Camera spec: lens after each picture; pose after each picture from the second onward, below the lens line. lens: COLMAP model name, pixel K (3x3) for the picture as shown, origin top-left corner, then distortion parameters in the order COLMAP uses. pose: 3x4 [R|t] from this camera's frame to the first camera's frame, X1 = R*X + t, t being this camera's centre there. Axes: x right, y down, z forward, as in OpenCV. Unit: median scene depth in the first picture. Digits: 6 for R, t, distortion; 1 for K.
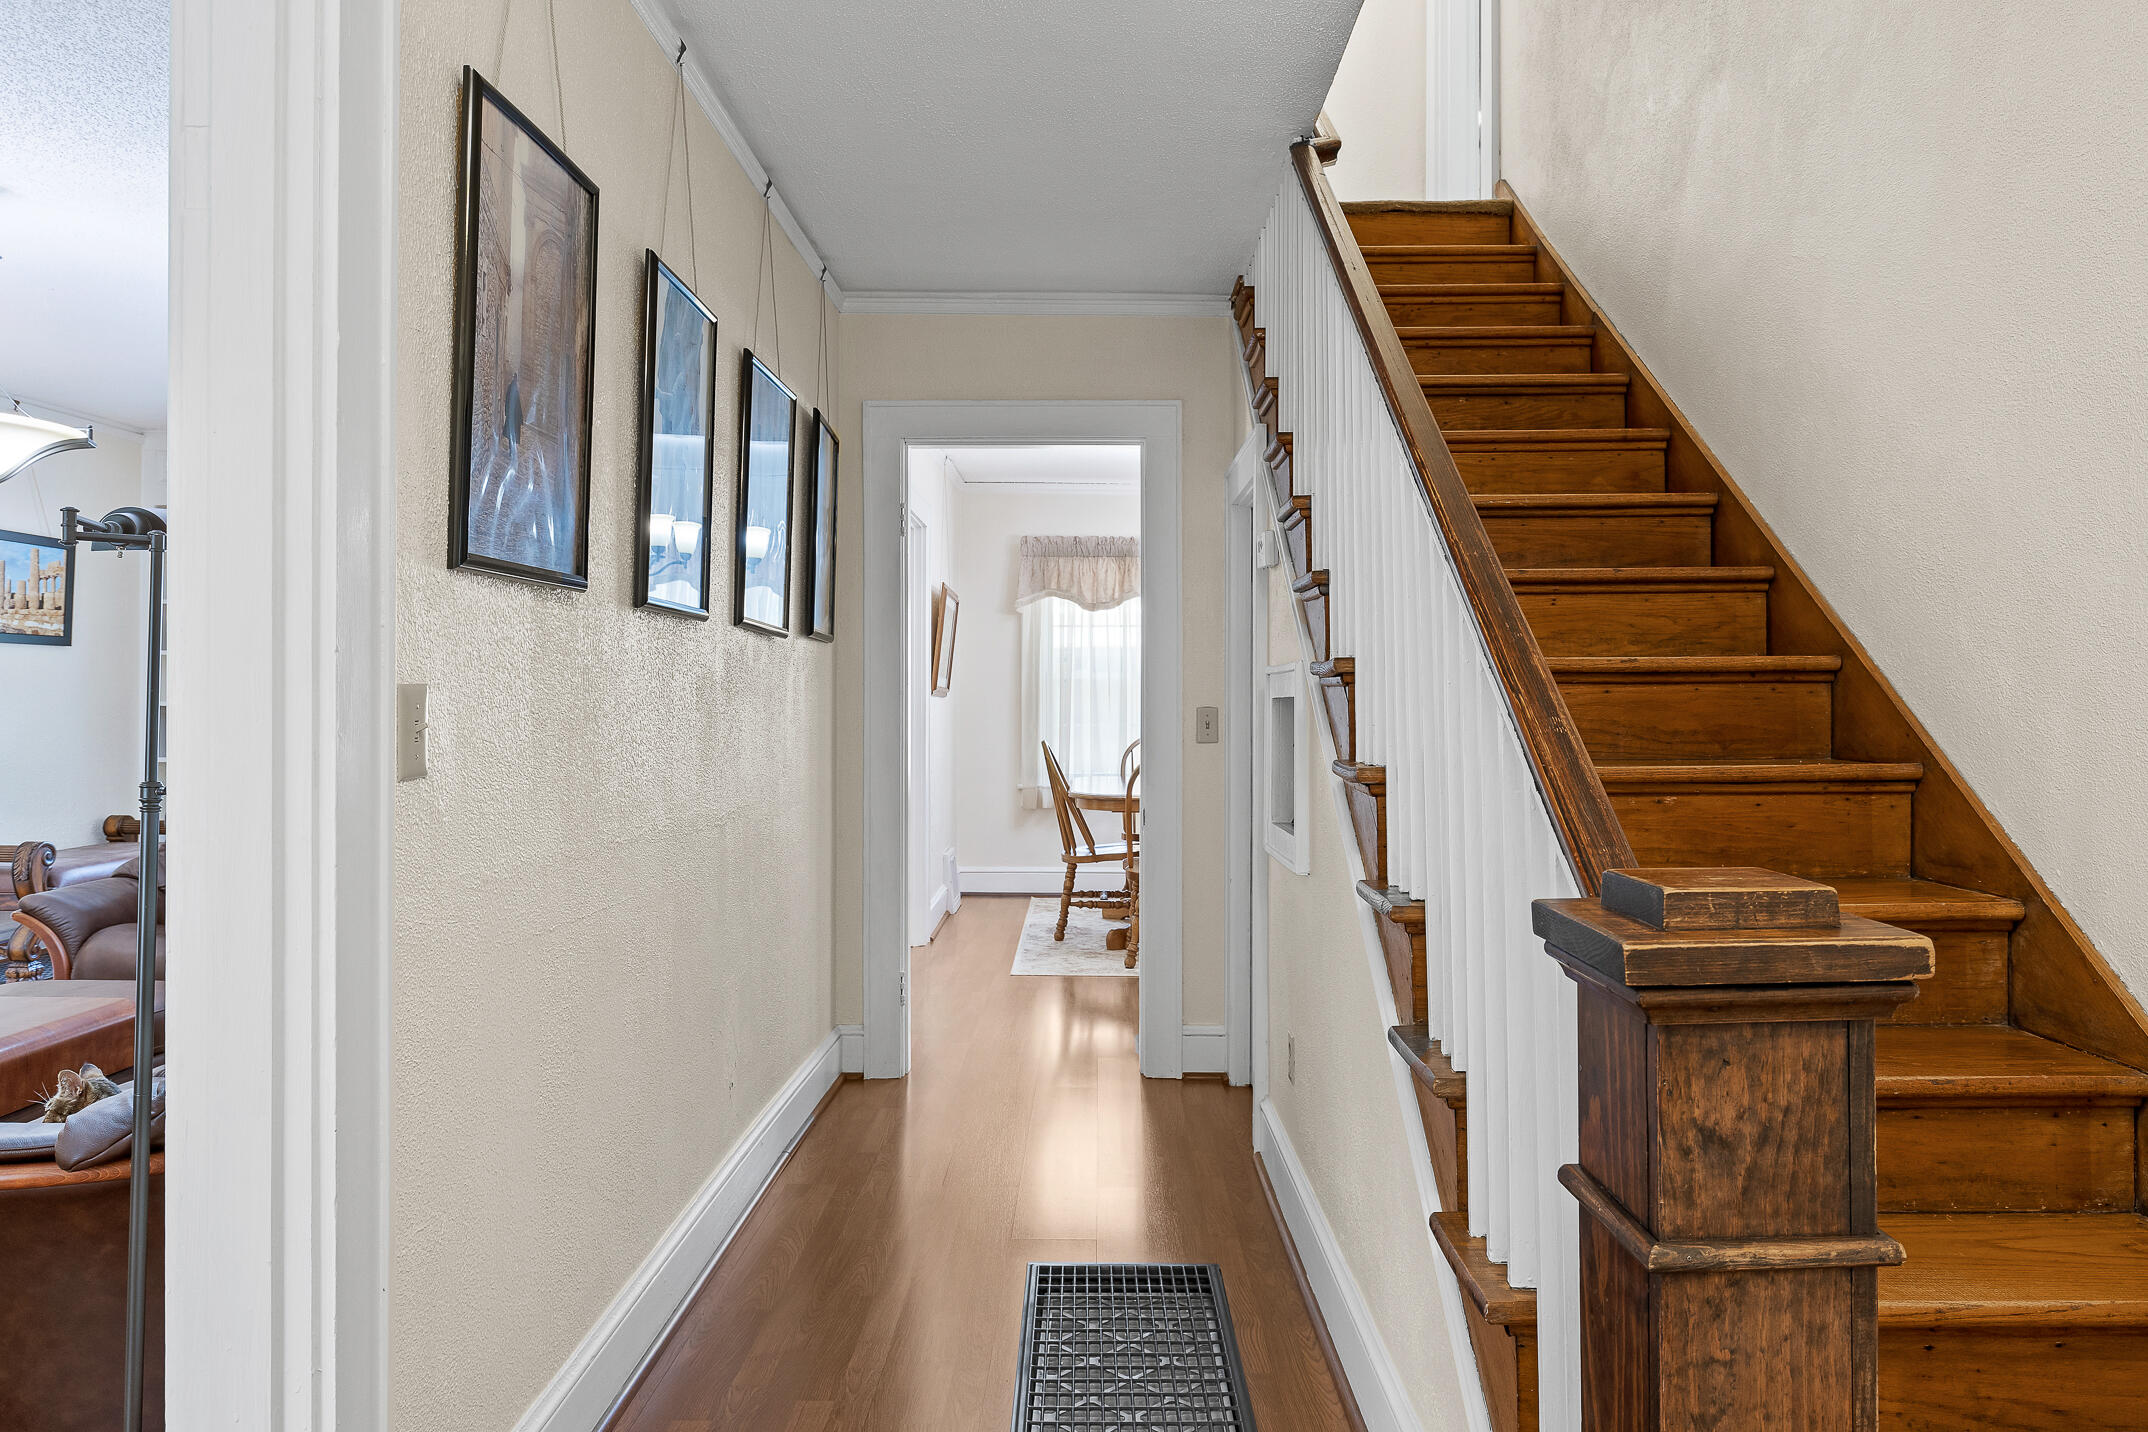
lens RADIAL K [[1449.8, 0, 1133.4], [0, 1449.8, 681.7], [0, 0, 1]] dist [-0.009190, -0.003243]
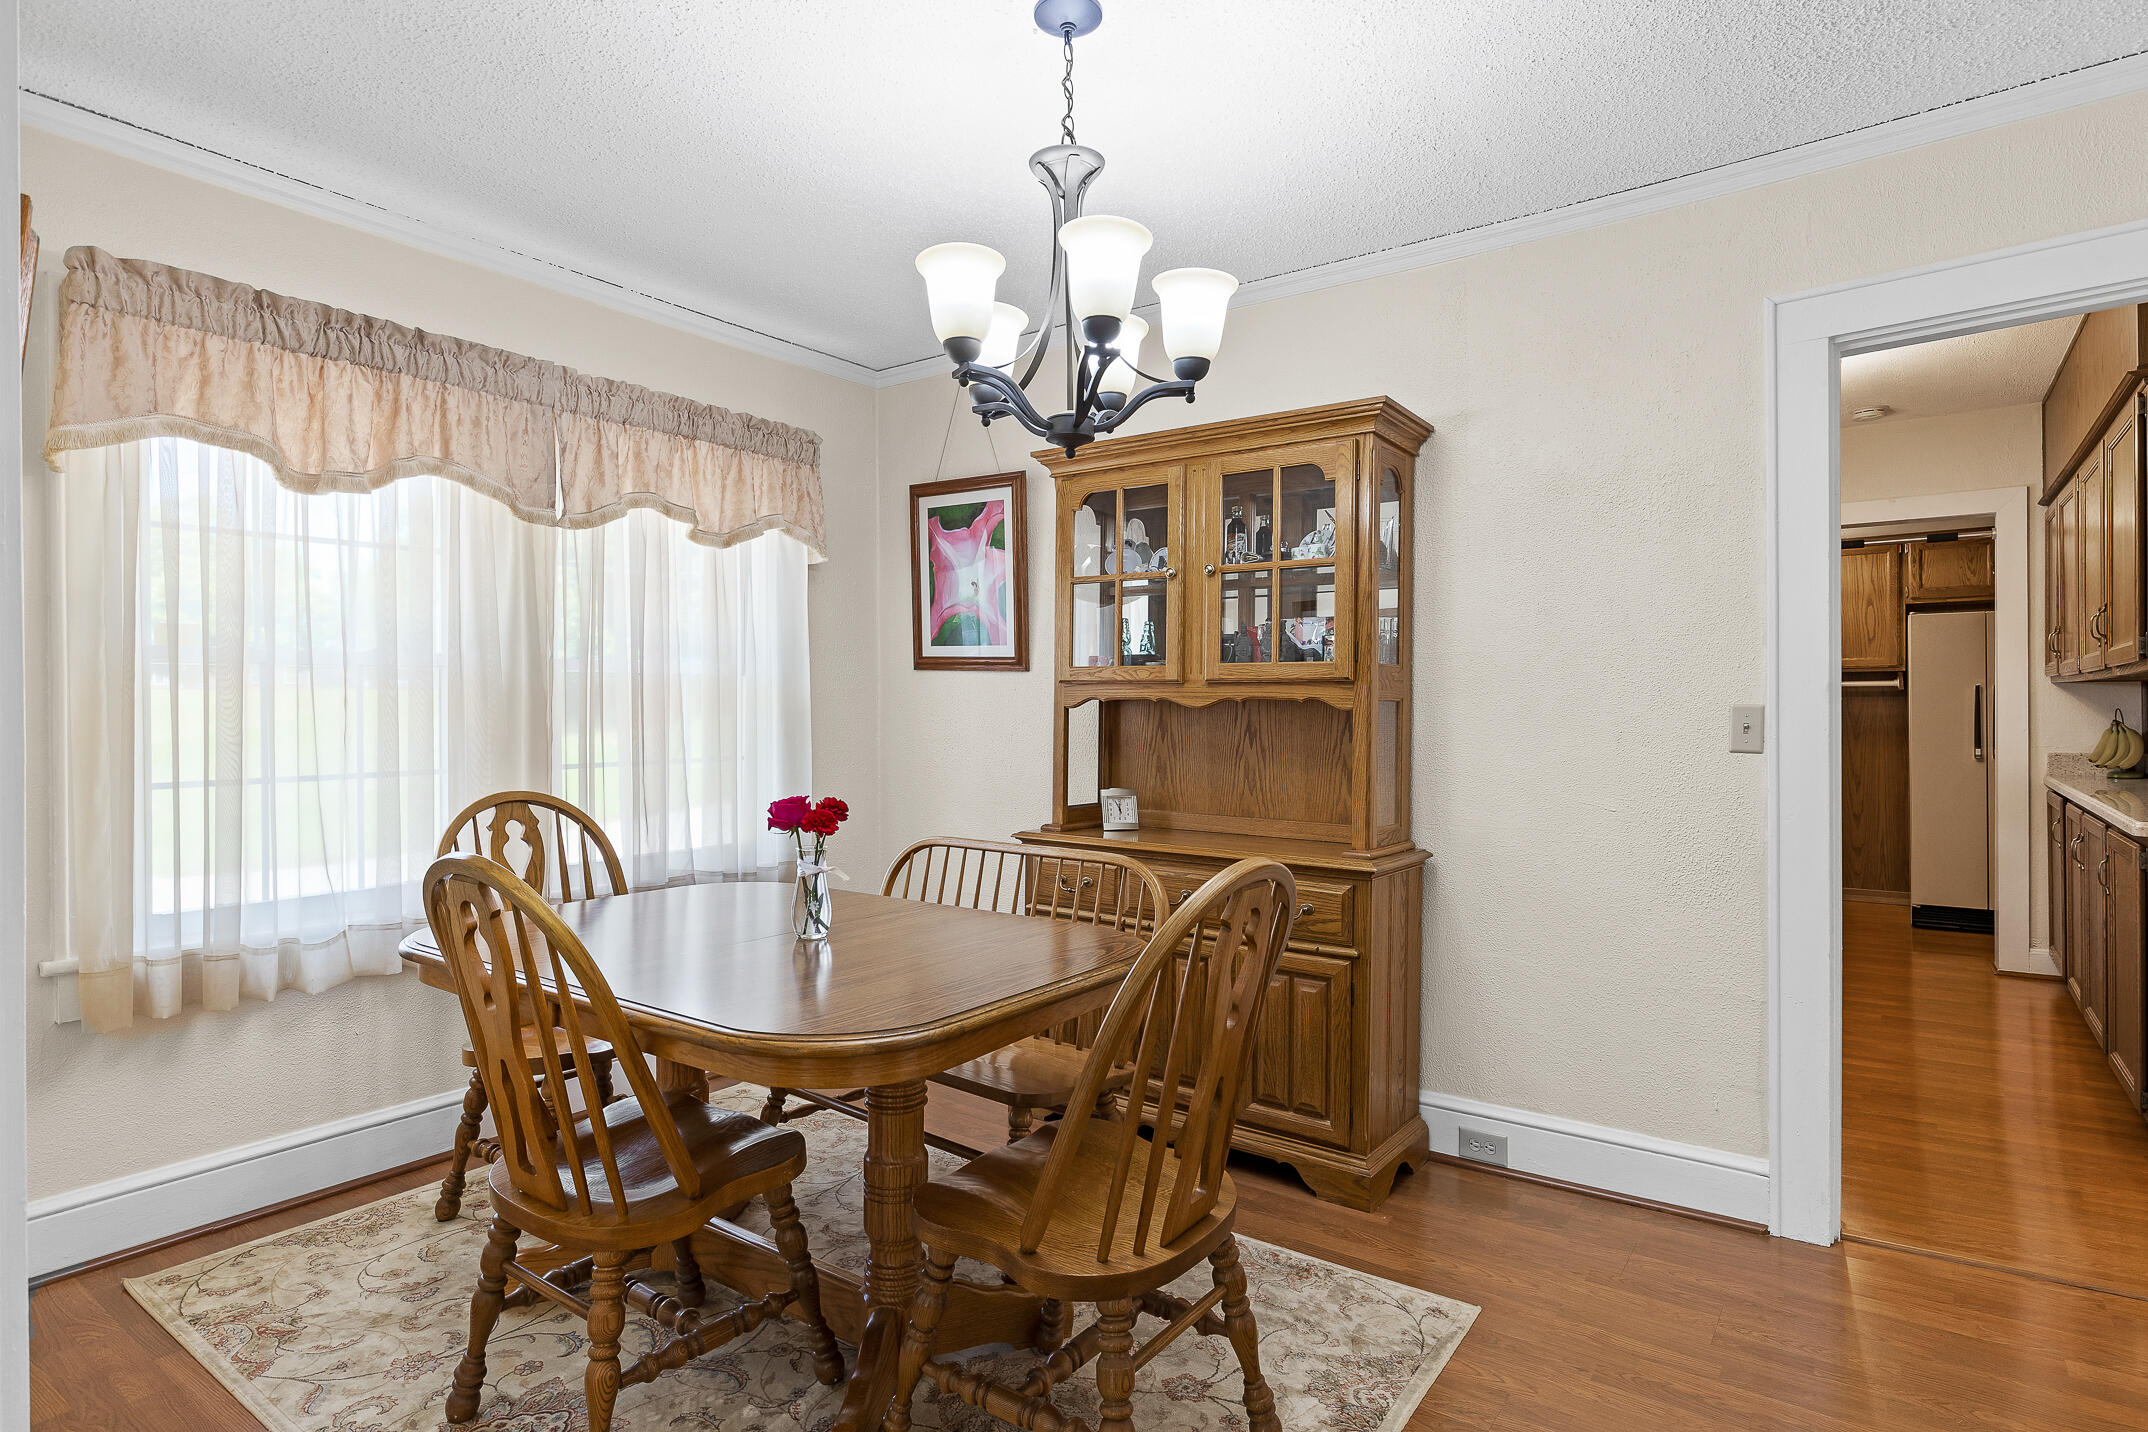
lens RADIAL K [[1154.2, 0, 1067.3], [0, 1154.2, 719.9], [0, 0, 1]] dist [0.000080, -0.001477]
pose [[0.595366, -0.012700, 0.803354, -0.205863], [-0.003424, 0.999826, 0.018343, 0.008115], [-0.803447, -0.013671, 0.595219, 0.846744]]
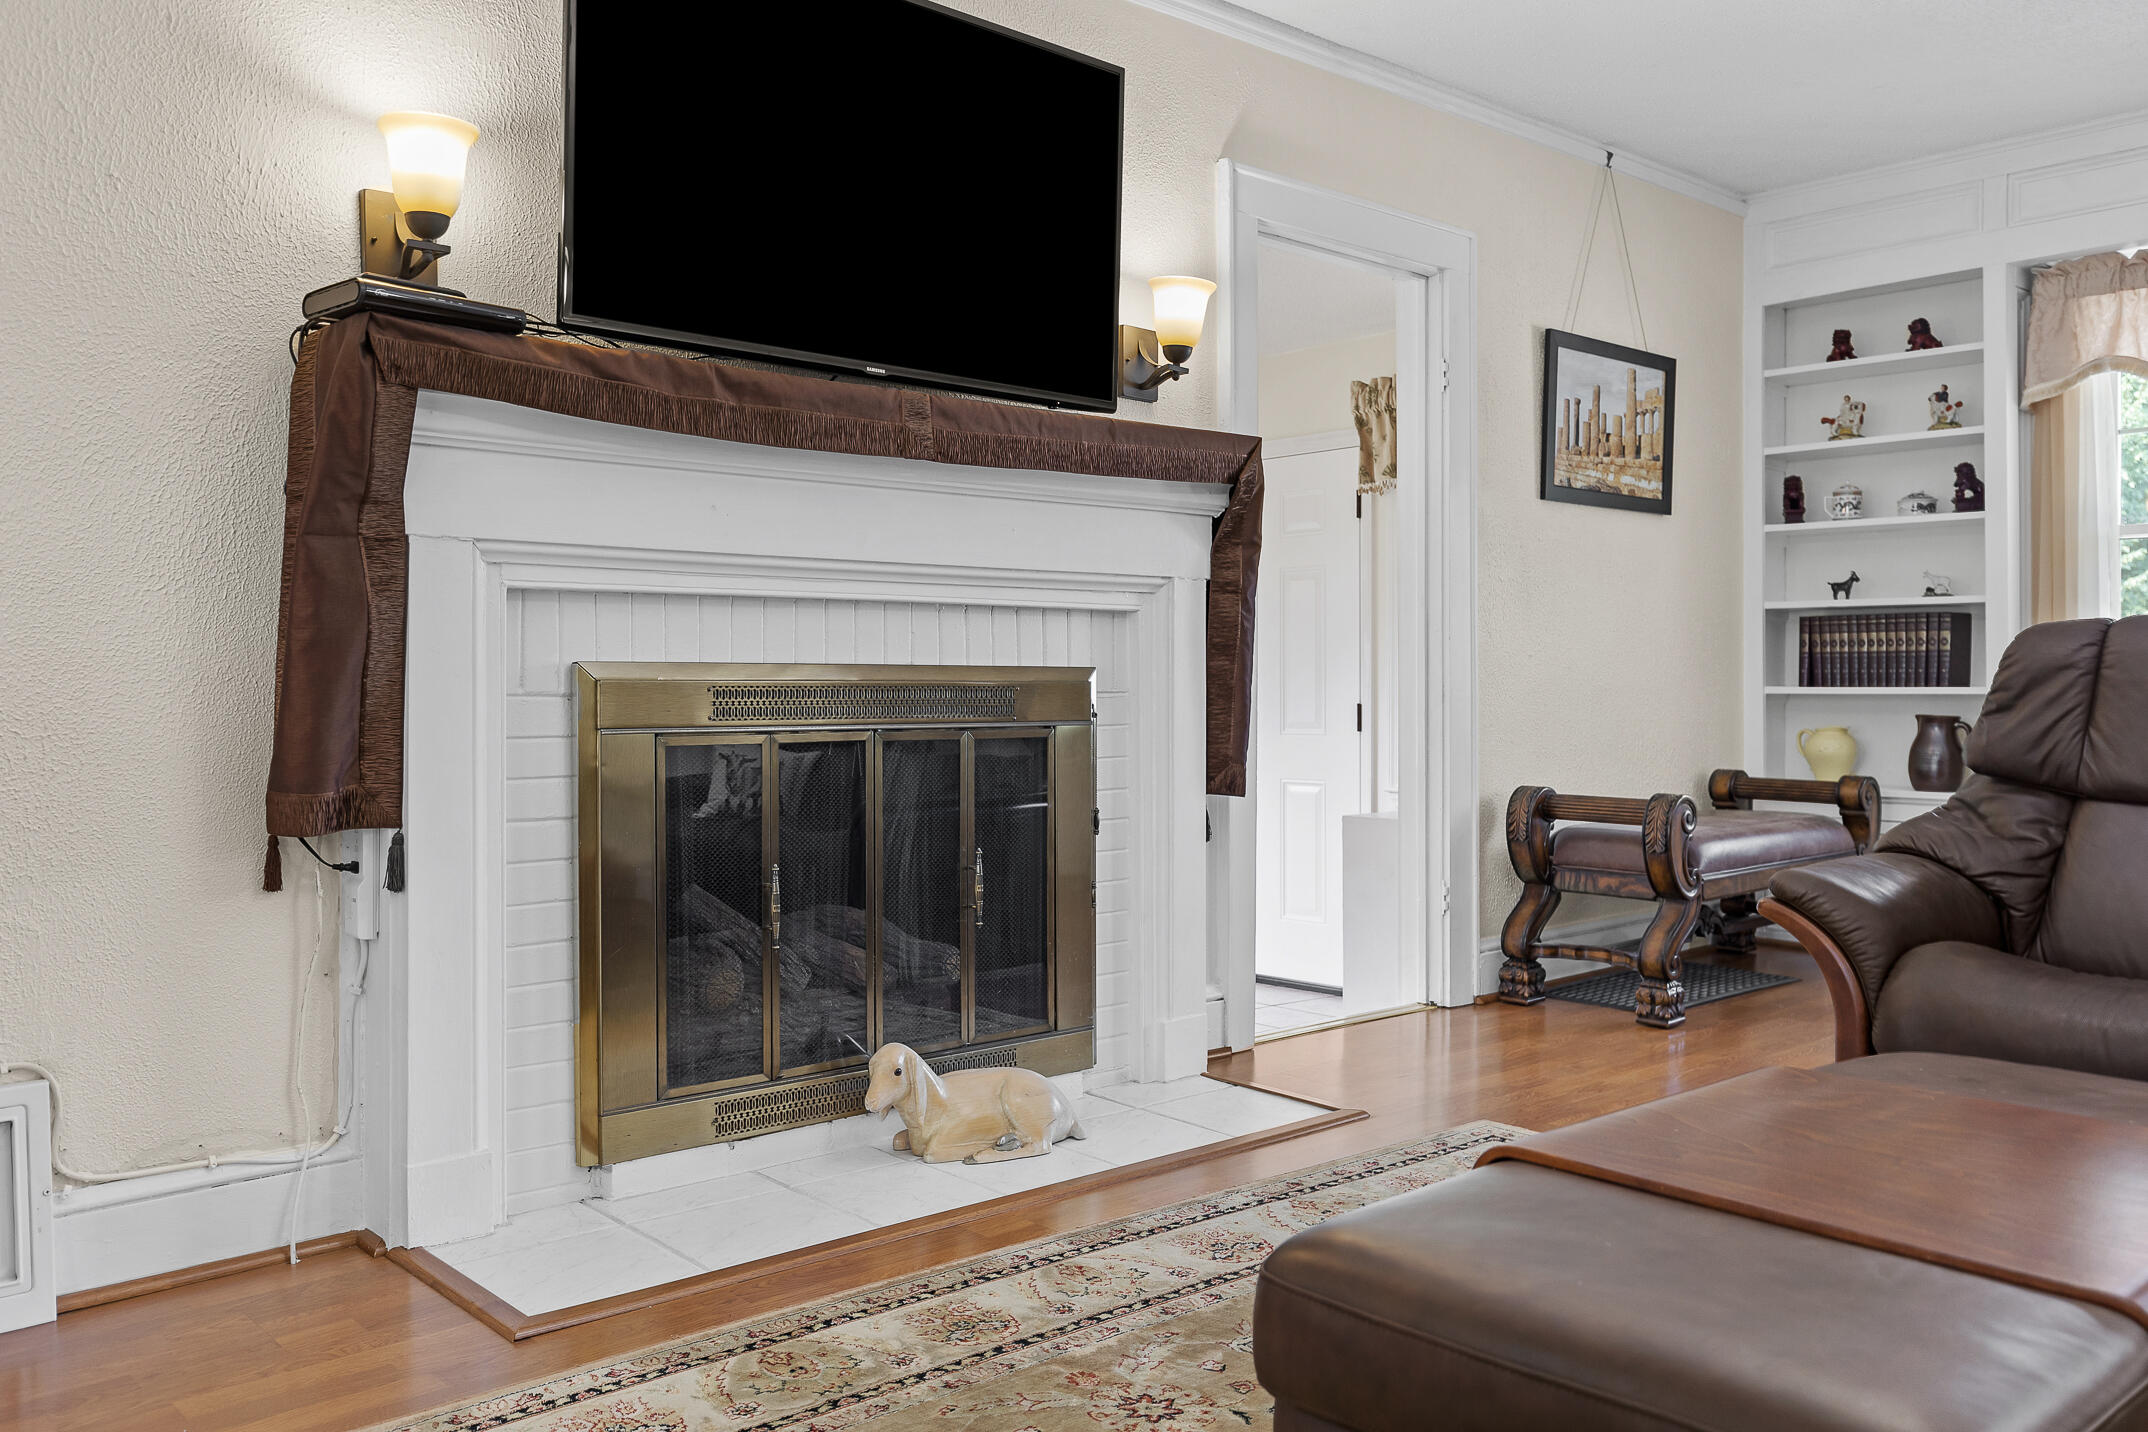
lens RADIAL K [[1735.3, 0, 1076.4], [0, 1735.3, 700.2], [0, 0, 1]] dist [0.005063, -0.001522]
pose [[0.657749, -0.003542, -0.753229, -0.316933], [0.015550, 0.999840, 0.008878, 0.052030], [0.753077, -0.017552, 0.657699, 0.261491]]
